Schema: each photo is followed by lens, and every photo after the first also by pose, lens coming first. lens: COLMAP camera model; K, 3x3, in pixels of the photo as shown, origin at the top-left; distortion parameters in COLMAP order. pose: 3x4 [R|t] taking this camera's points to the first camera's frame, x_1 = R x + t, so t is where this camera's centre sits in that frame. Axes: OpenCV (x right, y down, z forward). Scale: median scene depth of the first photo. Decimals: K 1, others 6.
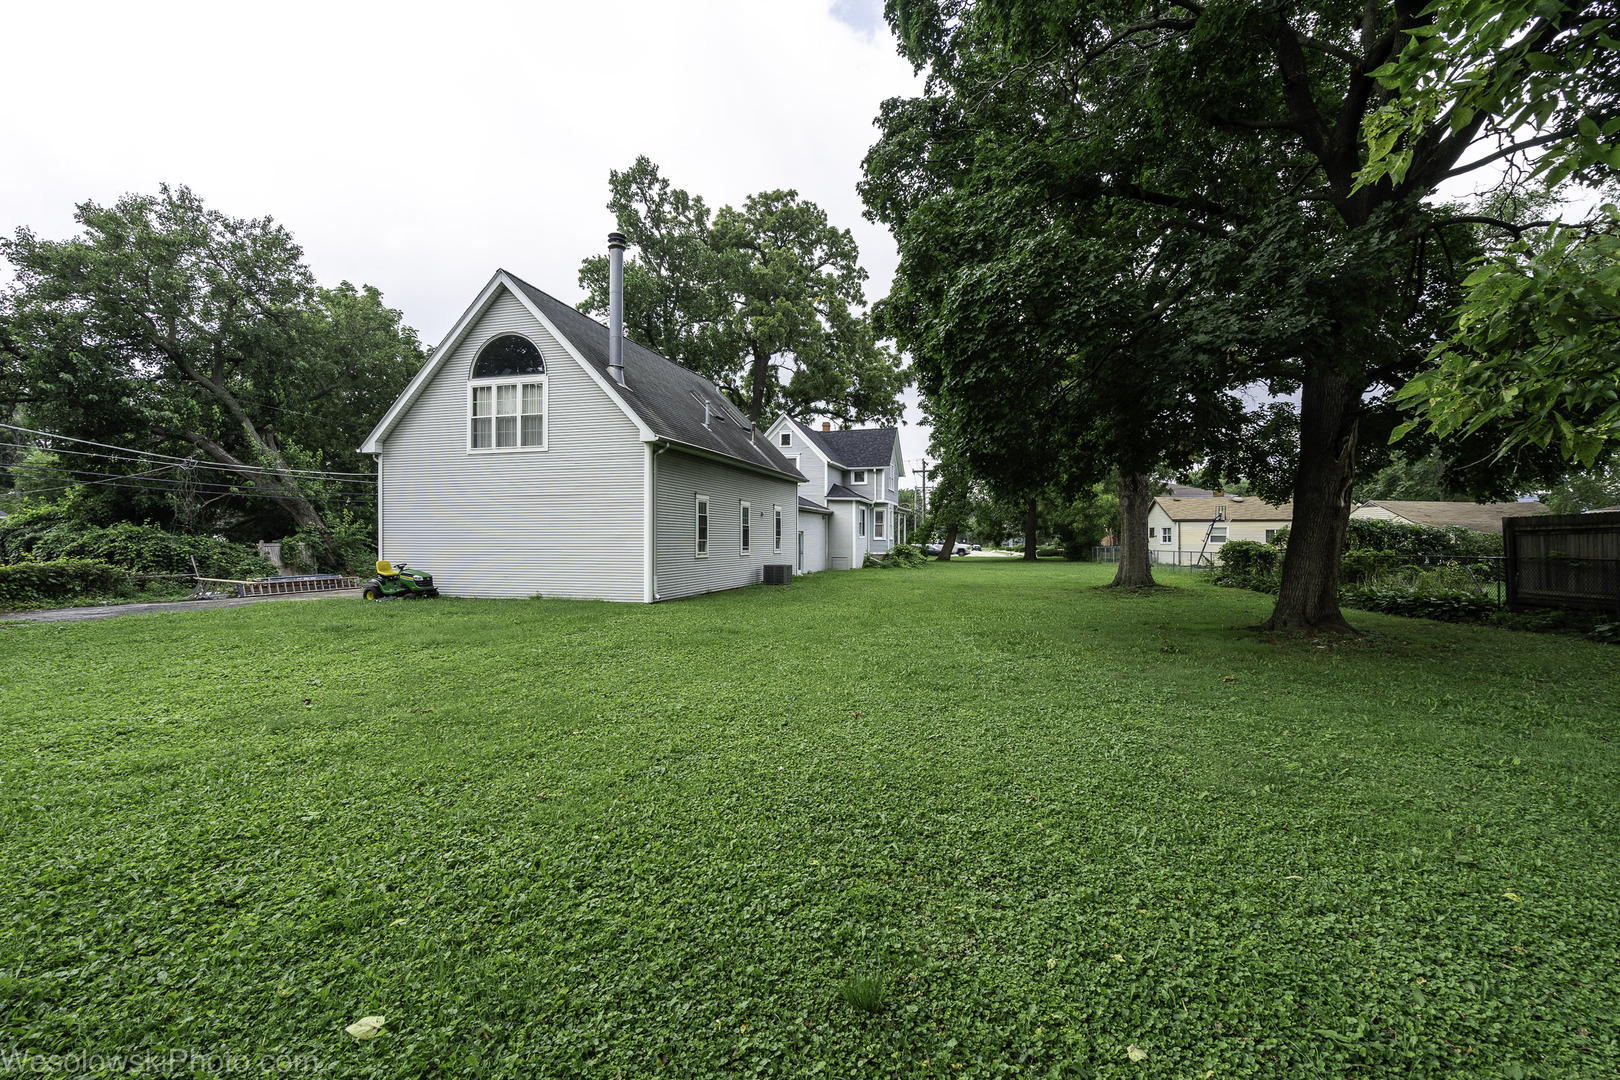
lens RADIAL K [[742.2, 0, 807.0], [0, 742.2, 536.9], [0, 0, 1]] dist [0.002691, 0.016882]
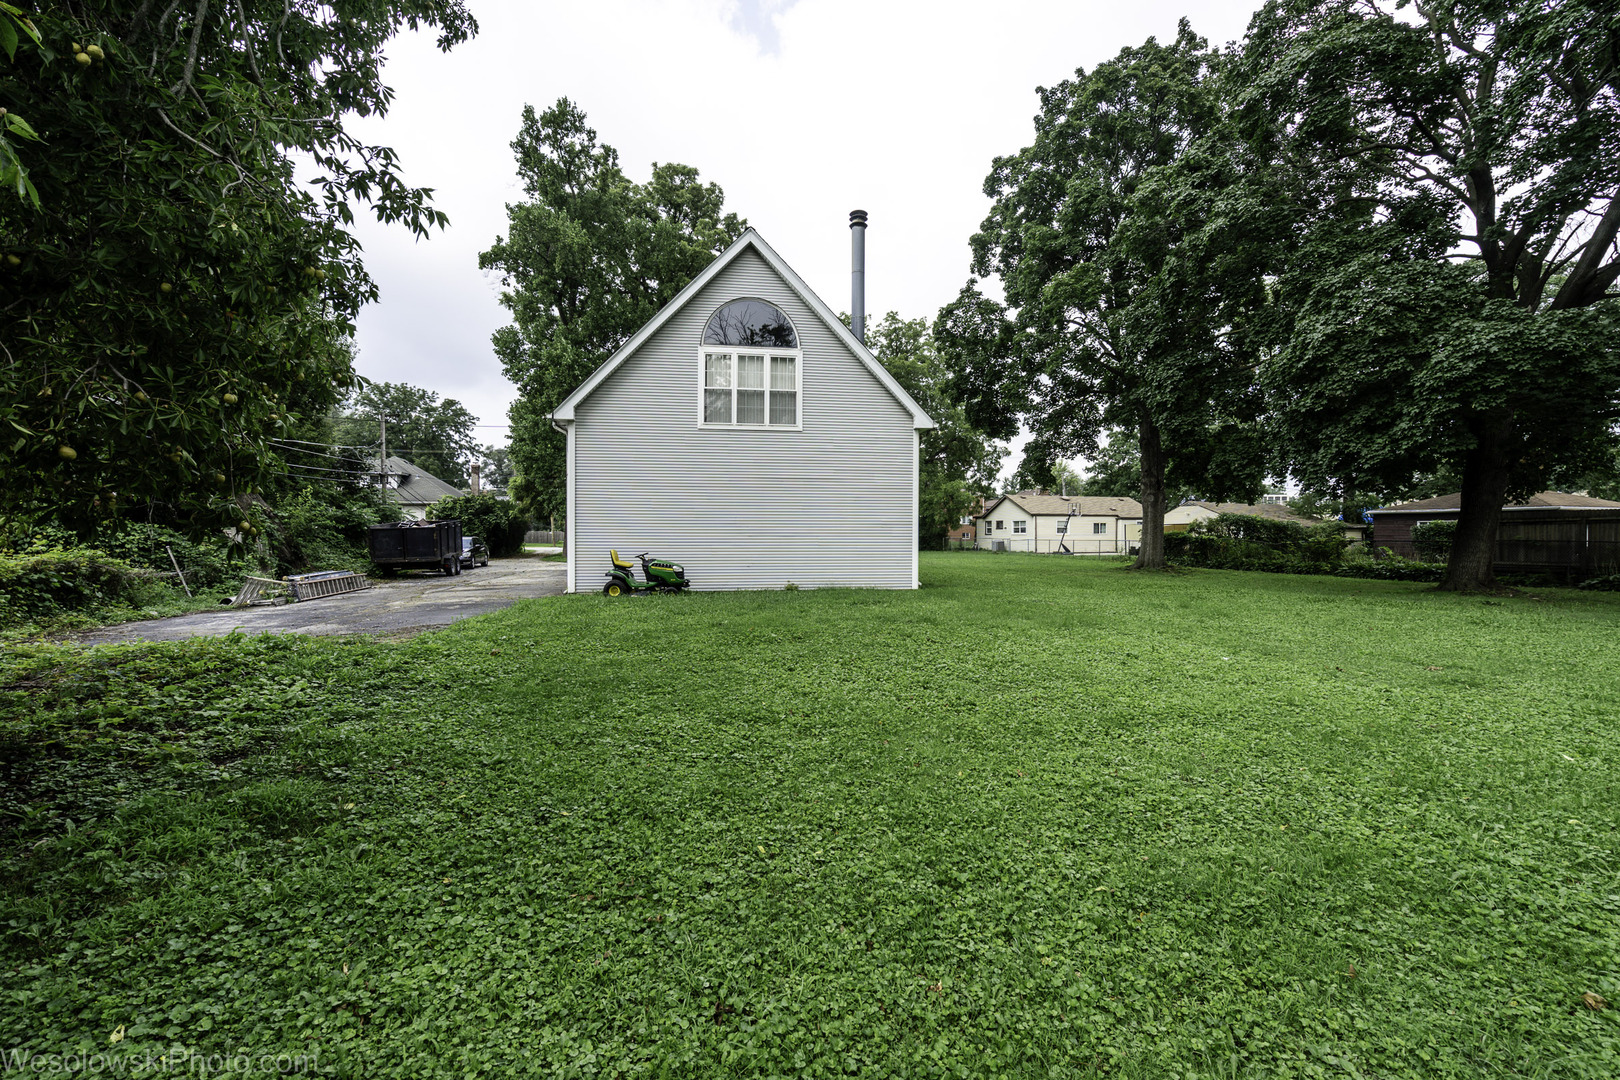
lens RADIAL K [[742.2, 0, 807.0], [0, 742.2, 536.9], [0, 0, 1]] dist [0.002691, 0.016882]
pose [[0.910113, -0.001592, 0.414357, -0.721736], [-0.001874, 0.999967, 0.007958, 0.009921], [-0.414355, -0.008019, 0.910080, 0.146802]]
